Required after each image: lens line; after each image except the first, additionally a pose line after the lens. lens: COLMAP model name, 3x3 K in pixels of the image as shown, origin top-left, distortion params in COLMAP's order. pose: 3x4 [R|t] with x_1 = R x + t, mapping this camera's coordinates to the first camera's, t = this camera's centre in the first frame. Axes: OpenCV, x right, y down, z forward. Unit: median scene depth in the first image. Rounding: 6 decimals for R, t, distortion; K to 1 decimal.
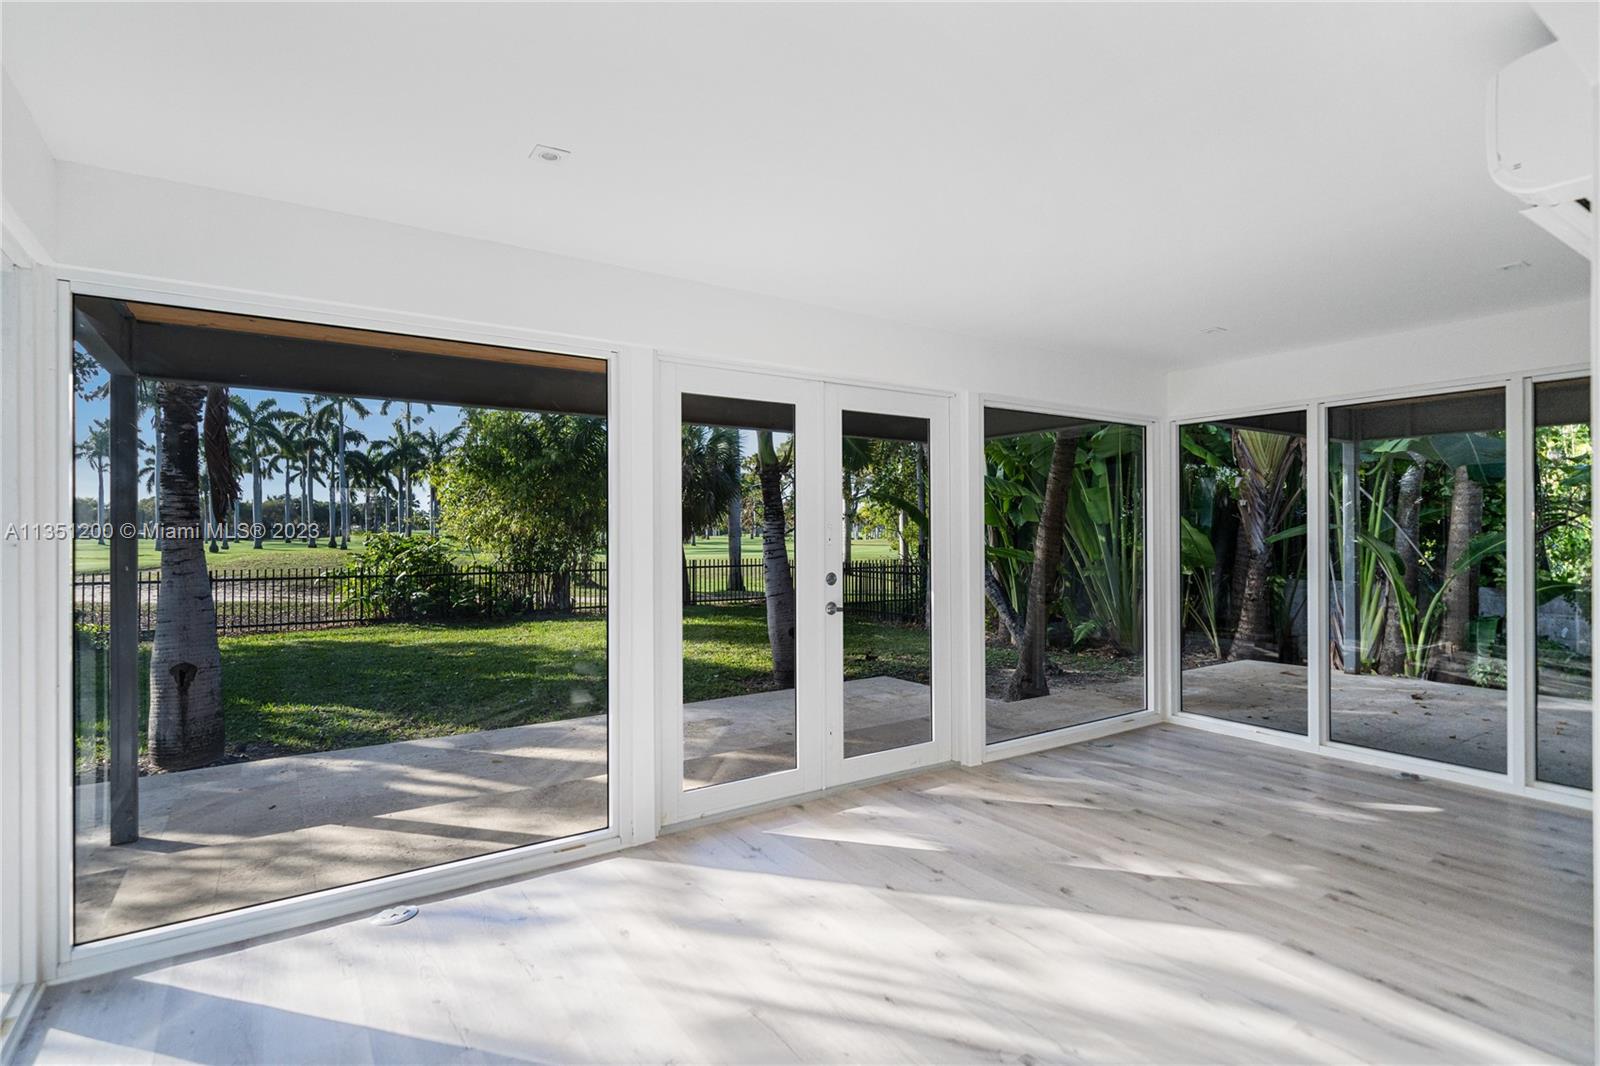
lens RADIAL K [[782.7, 0, 807.4], [0, 782.7, 533.7], [0, 0, 1]] dist [-0.001807, 0.000232]
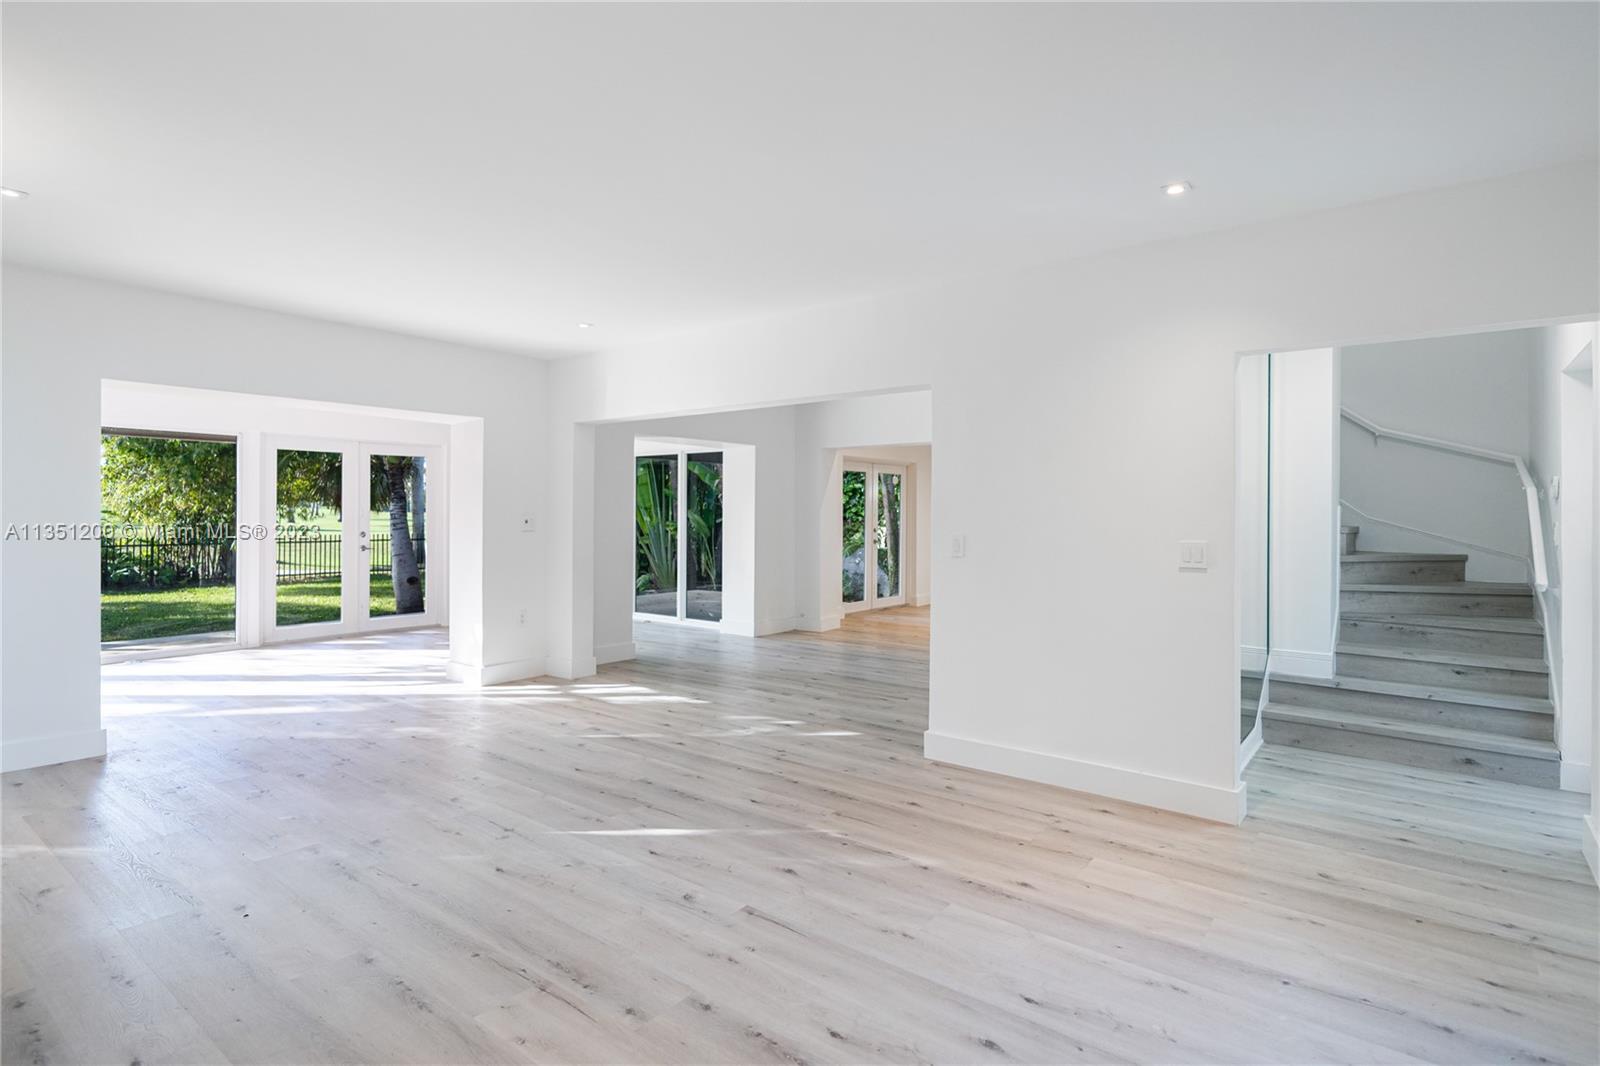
lens RADIAL K [[782.7, 0, 796.8], [0, 782.7, 515.6], [0, 0, 1]] dist [-0.001807, 0.000232]
pose [[0.951558, 0.011892, 0.307239, 0.240439], [-0.012067, 0.999926, -0.001328, -0.000990], [-0.307232, -0.002444, 0.951631, -0.657476]]
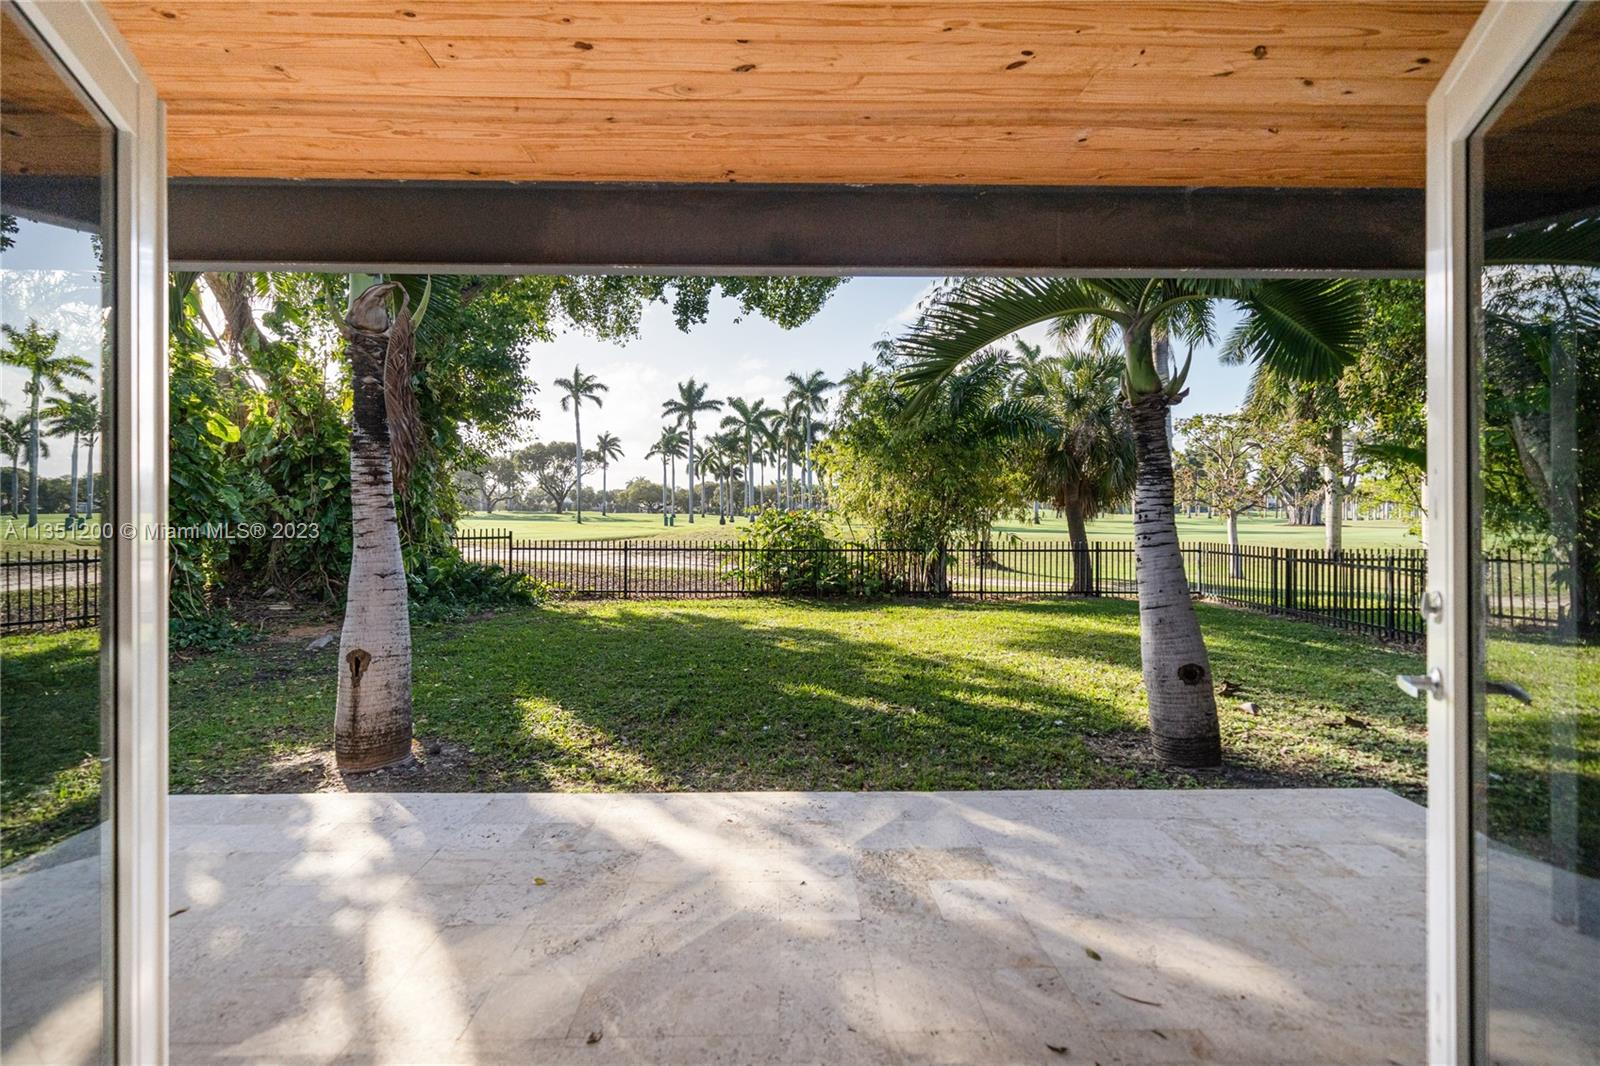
lens RADIAL K [[745.7, 0, 794.0], [0, 745.7, 514.4], [0, 0, 1]] dist [0.000351, -0.000830]
pose [[0.834827, 0.006669, -0.550471, 0.048604], [-0.004892, 0.999977, 0.004696, 0.005873], [0.550490, -0.001228, 0.834841, 0.416631]]
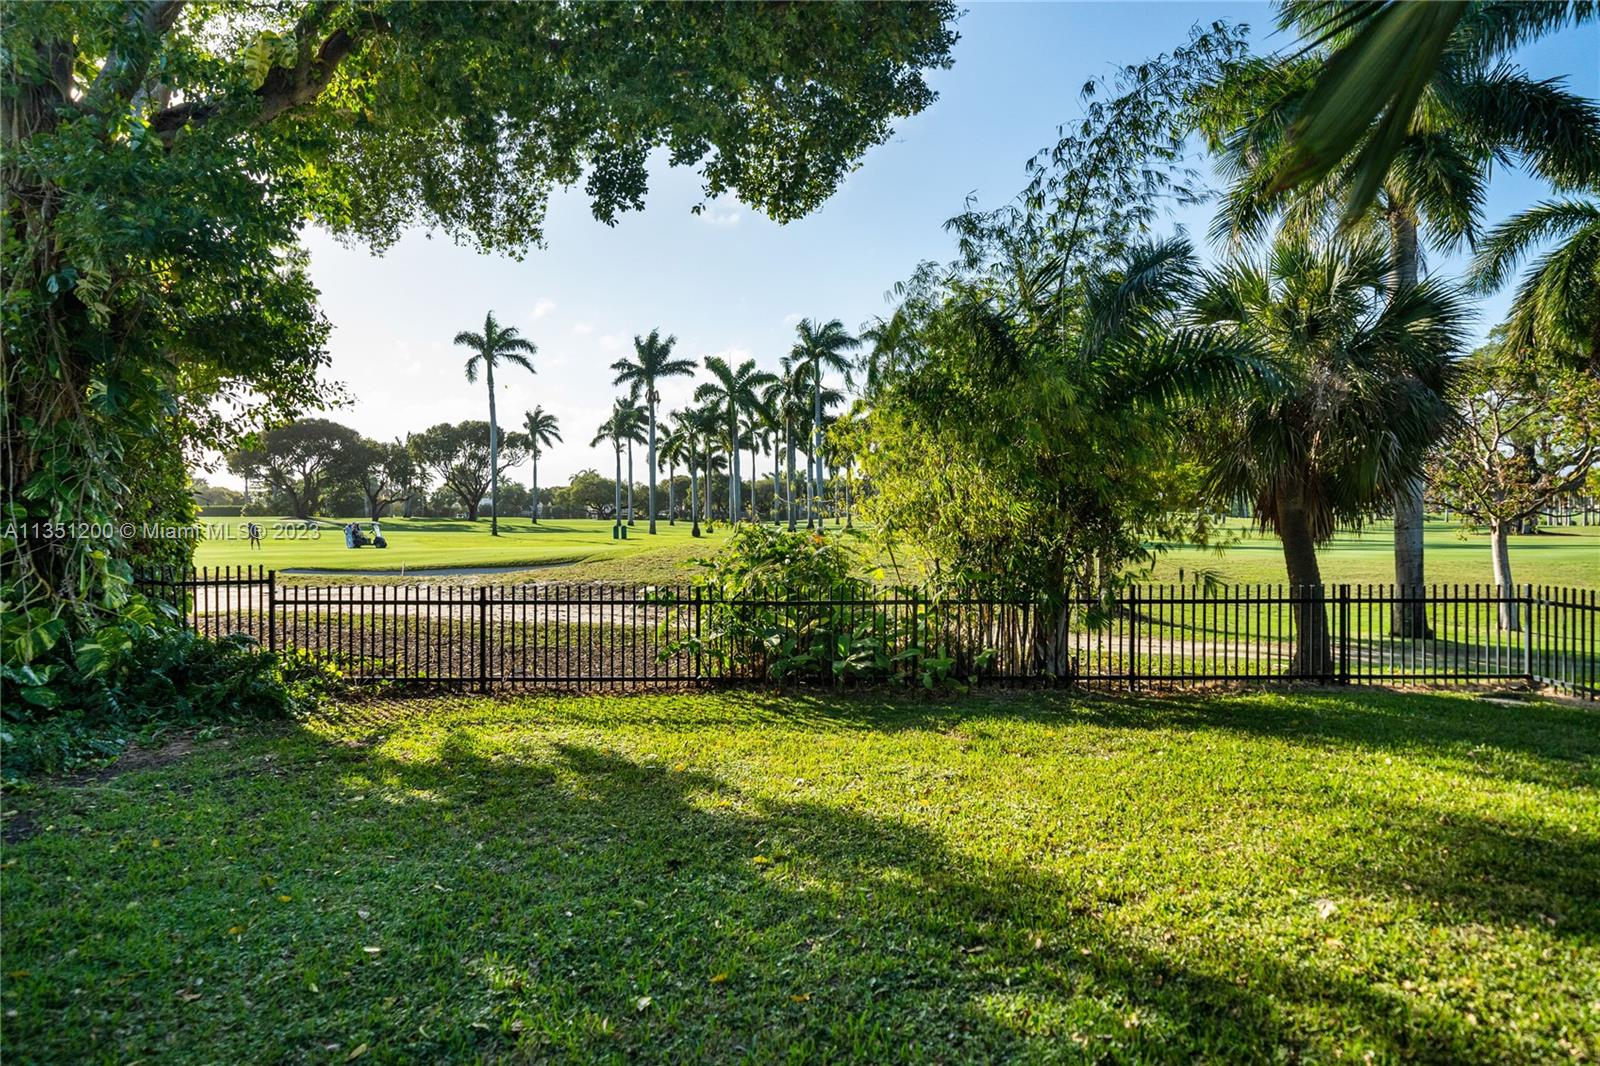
lens RADIAL K [[1000.6, 0, 798.4], [0, 1000.6, 526.7], [0, 0, 1]] dist [-0.001042, 0.006017]
pose [[0.834963, 0.007633, -0.550254, -0.218194], [-0.000911, 0.999922, 0.012487, -0.017088], [0.550306, -0.009925, 0.834904, 0.840372]]
